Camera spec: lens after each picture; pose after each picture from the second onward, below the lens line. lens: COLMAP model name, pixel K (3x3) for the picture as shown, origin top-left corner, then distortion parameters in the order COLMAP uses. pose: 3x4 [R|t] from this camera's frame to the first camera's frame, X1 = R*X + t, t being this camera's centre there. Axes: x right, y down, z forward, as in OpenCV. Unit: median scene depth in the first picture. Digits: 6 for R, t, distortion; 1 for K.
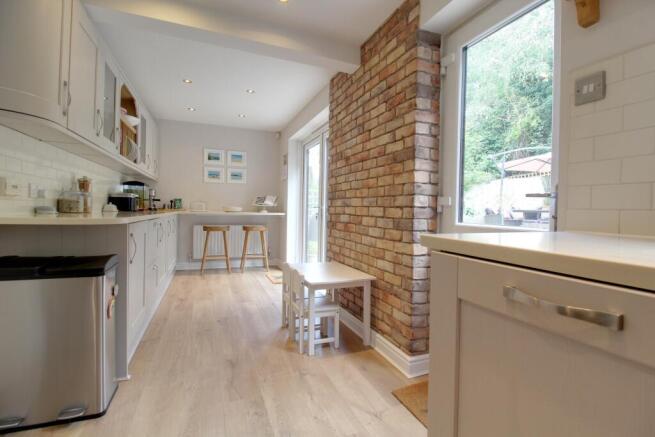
lens RADIAL K [[301.1, 0, 329.6], [0, 301.1, 217.2], [0, 0, 1]] dist [0.000340, -0.000507]
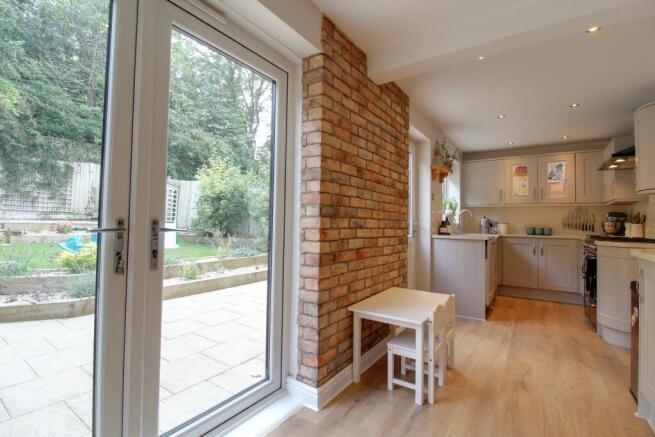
lens RADIAL K [[301.1, 0, 347.7], [0, 301.1, 209.7], [0, 0, 1]] dist [0.000340, -0.000507]
pose [[-0.582214, 0.000808, 0.813035, -0.662939], [-0.014575, 0.999828, -0.011431, -0.086309], [-0.812905, -0.018505, -0.582103, 1.706263]]
